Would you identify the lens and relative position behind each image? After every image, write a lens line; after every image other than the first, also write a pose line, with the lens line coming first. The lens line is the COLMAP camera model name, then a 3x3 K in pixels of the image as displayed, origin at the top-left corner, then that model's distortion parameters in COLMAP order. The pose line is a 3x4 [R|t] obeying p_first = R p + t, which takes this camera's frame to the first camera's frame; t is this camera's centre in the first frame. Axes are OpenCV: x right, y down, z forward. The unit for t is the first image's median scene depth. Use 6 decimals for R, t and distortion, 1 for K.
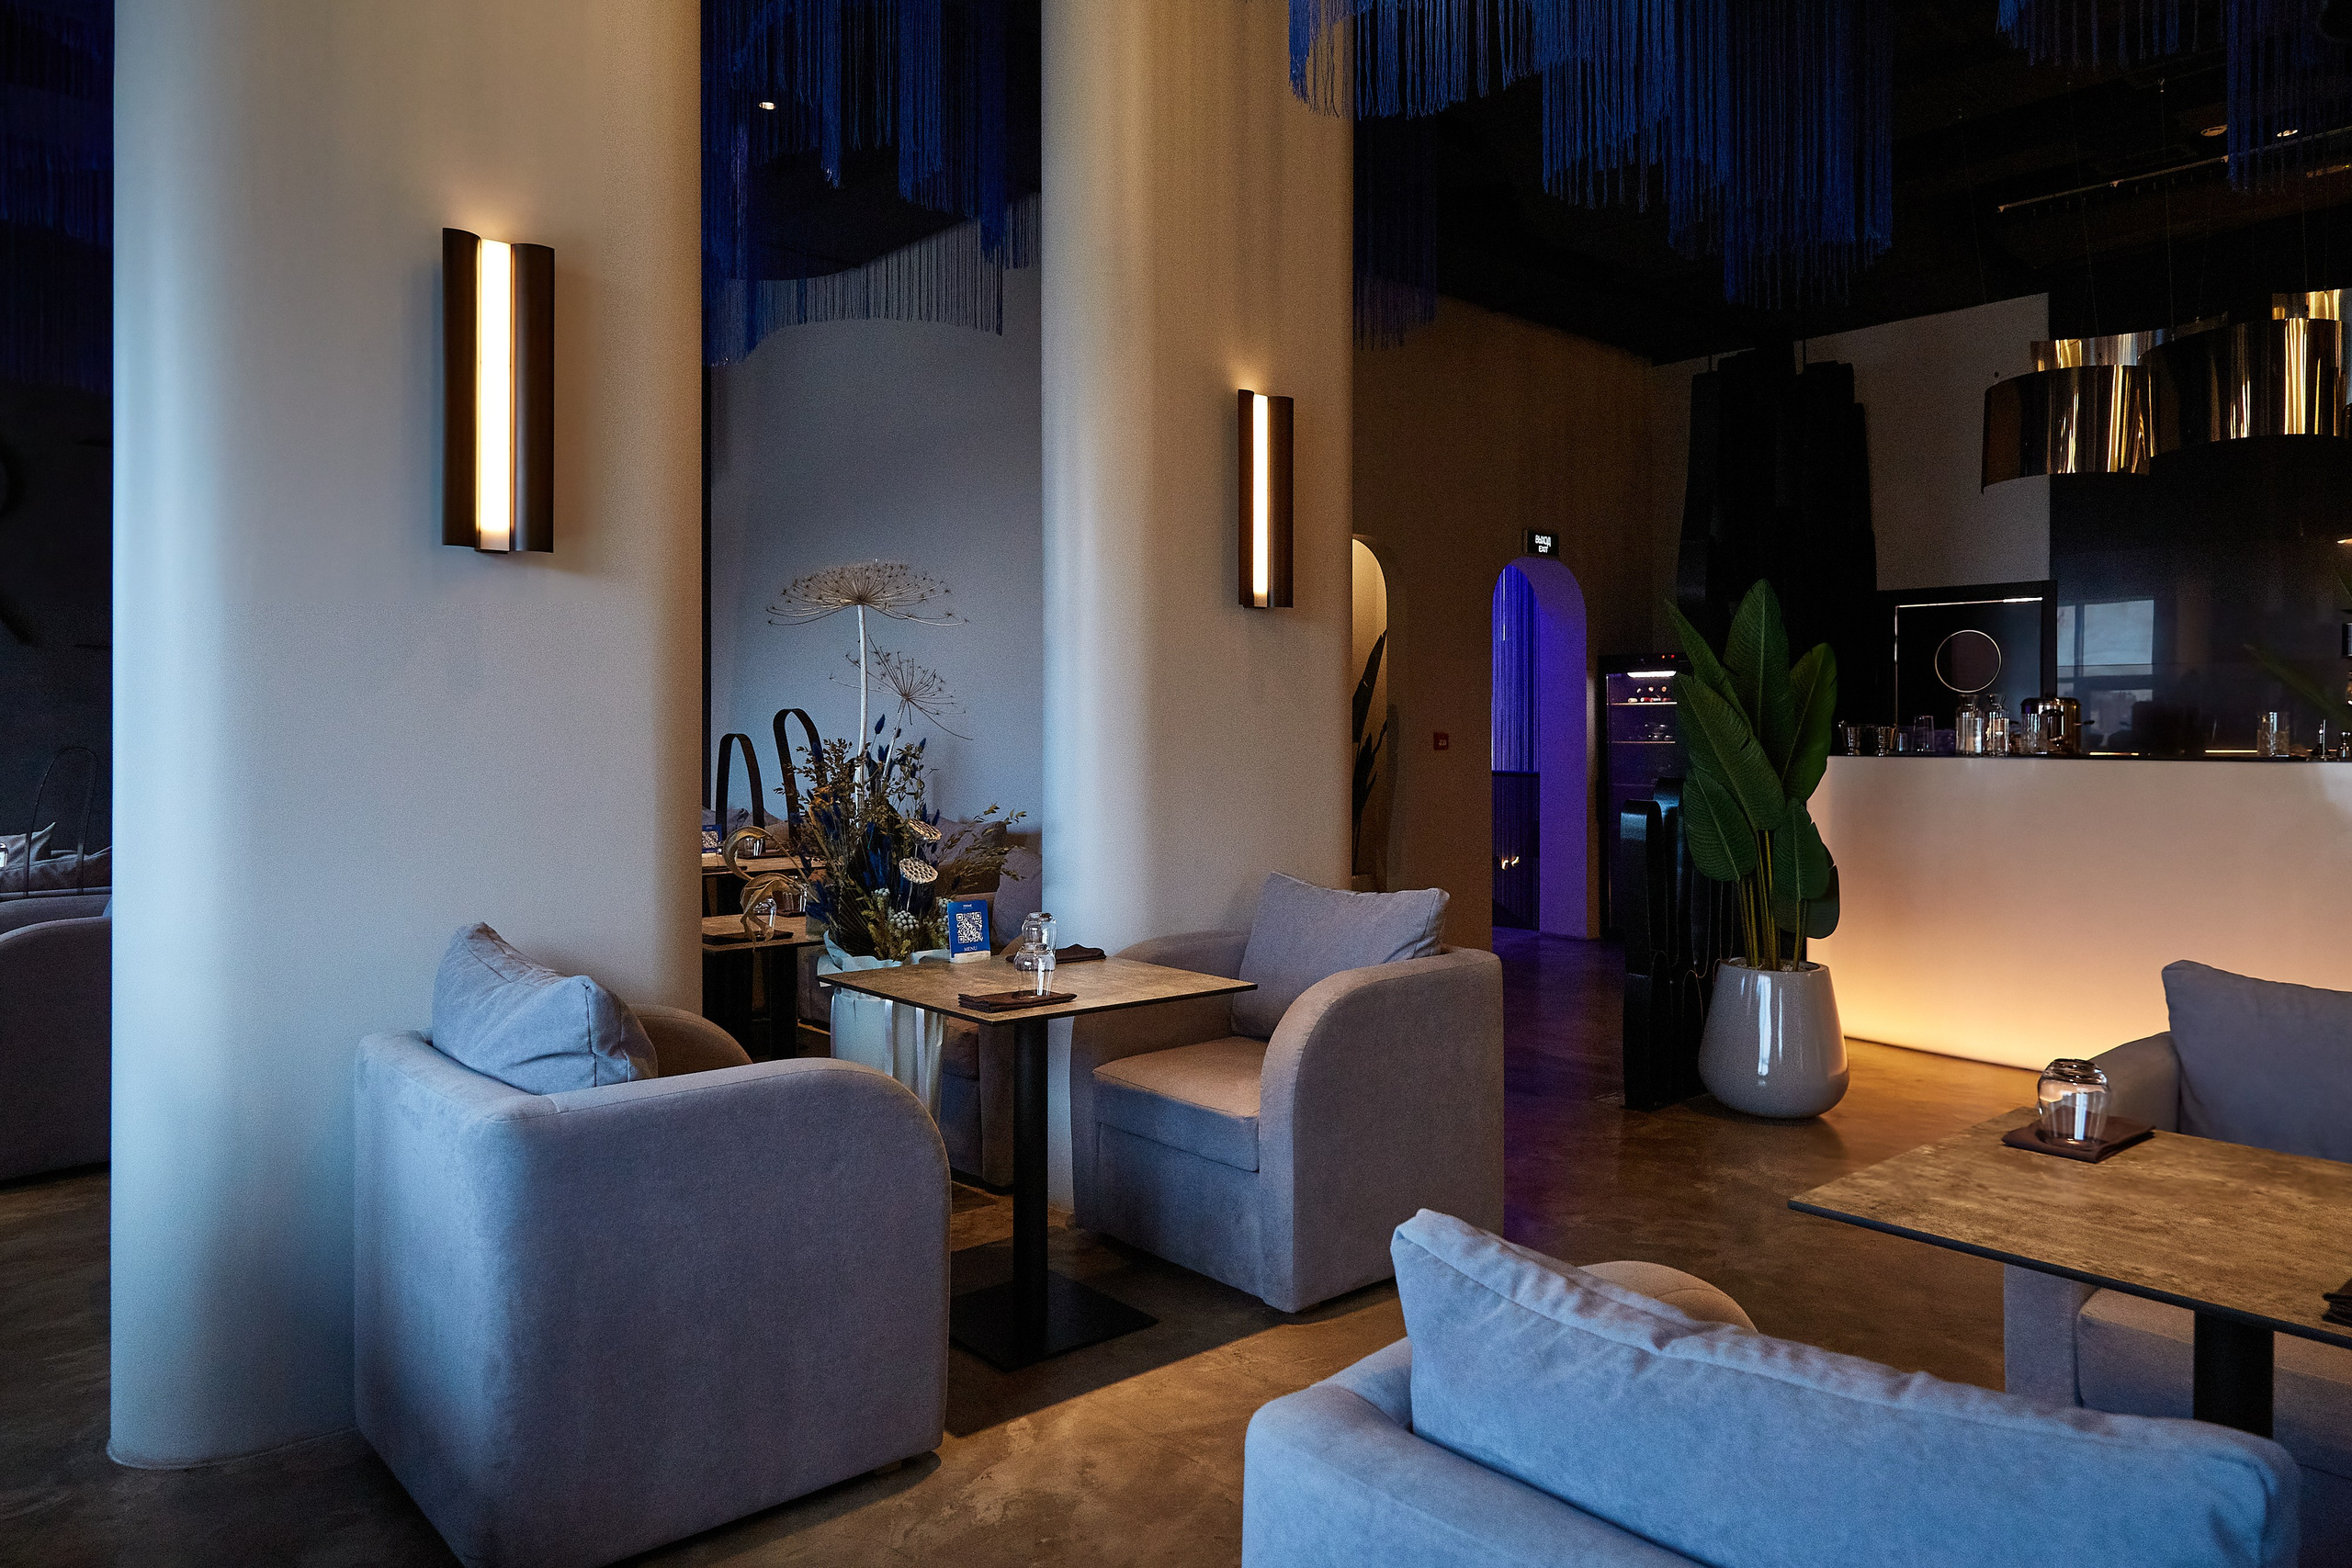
lens RADIAL K [[1562.9, 0, 1183.9], [0, 1562.9, 782.7], [0, 0, 1]] dist [-0.004358, -0.001866]
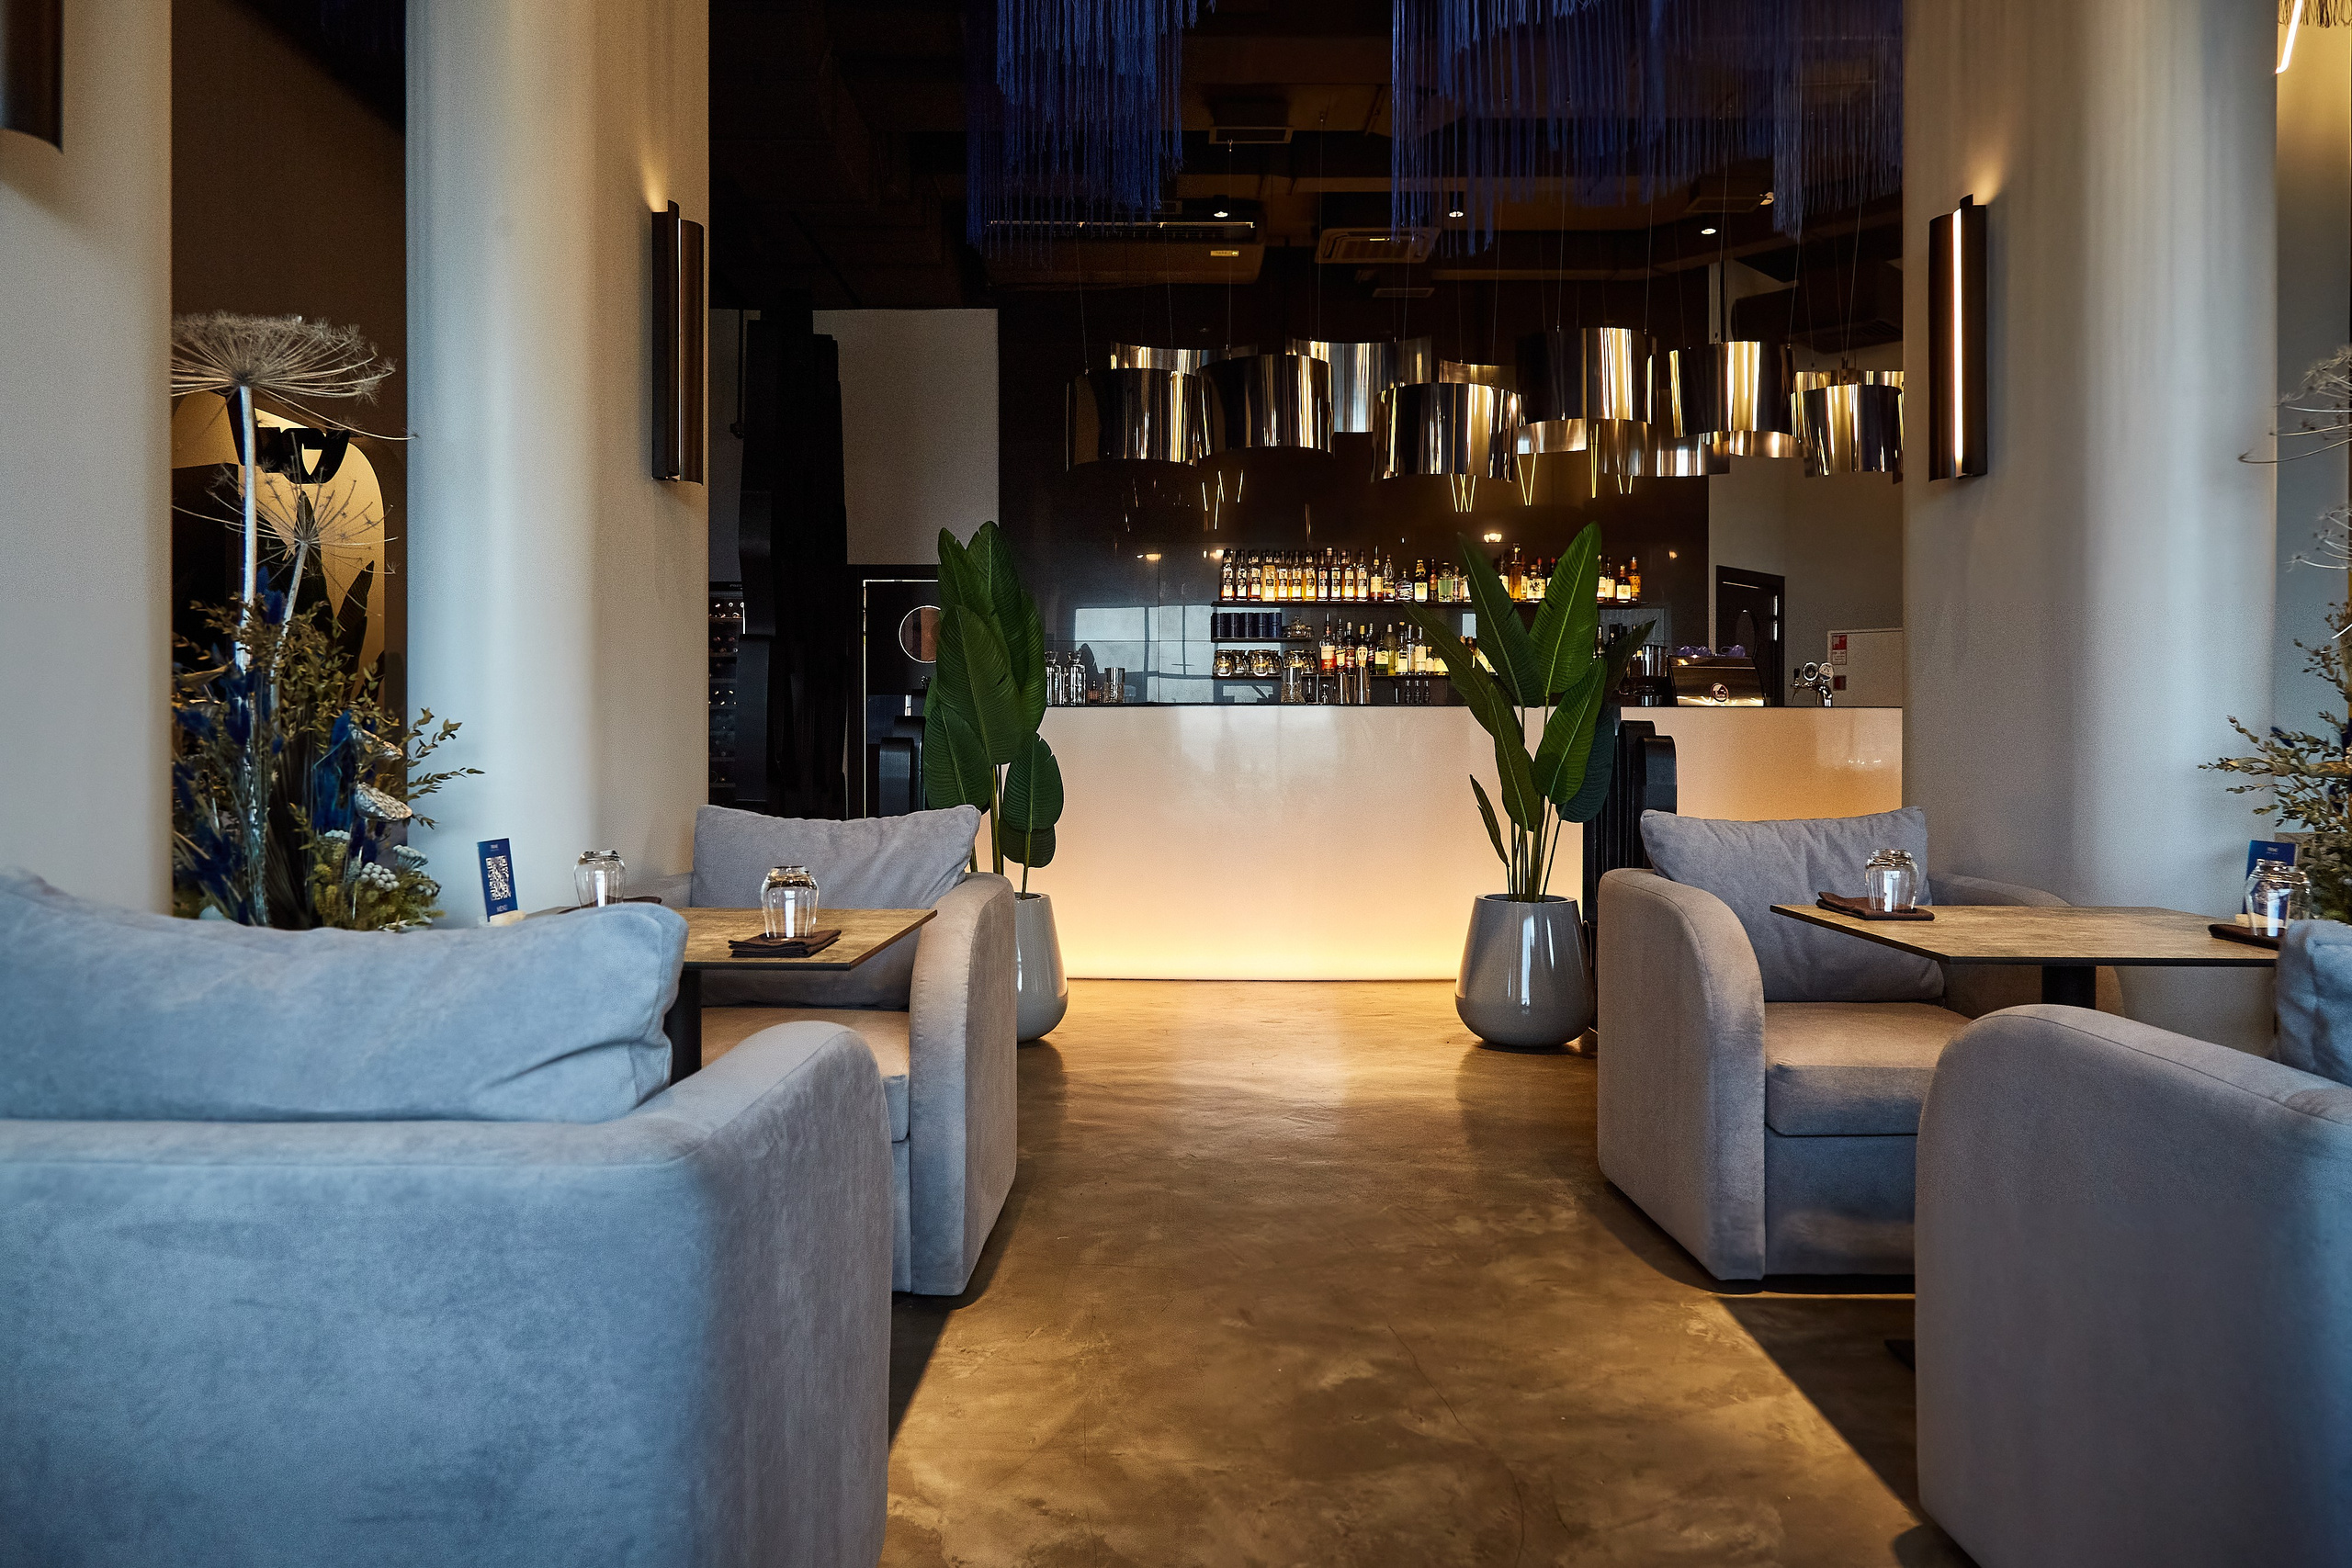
lens RADIAL K [[1562.9, 0, 1184.6], [0, 1562.9, 777.4], [0, 0, 1]] dist [-0.004358, -0.001866]
pose [[0.678292, -0.021319, 0.734484, -0.430868], [0.026811, 0.999631, 0.004255, 0.052602], [-0.734304, 0.016806, 0.678613, 0.301555]]
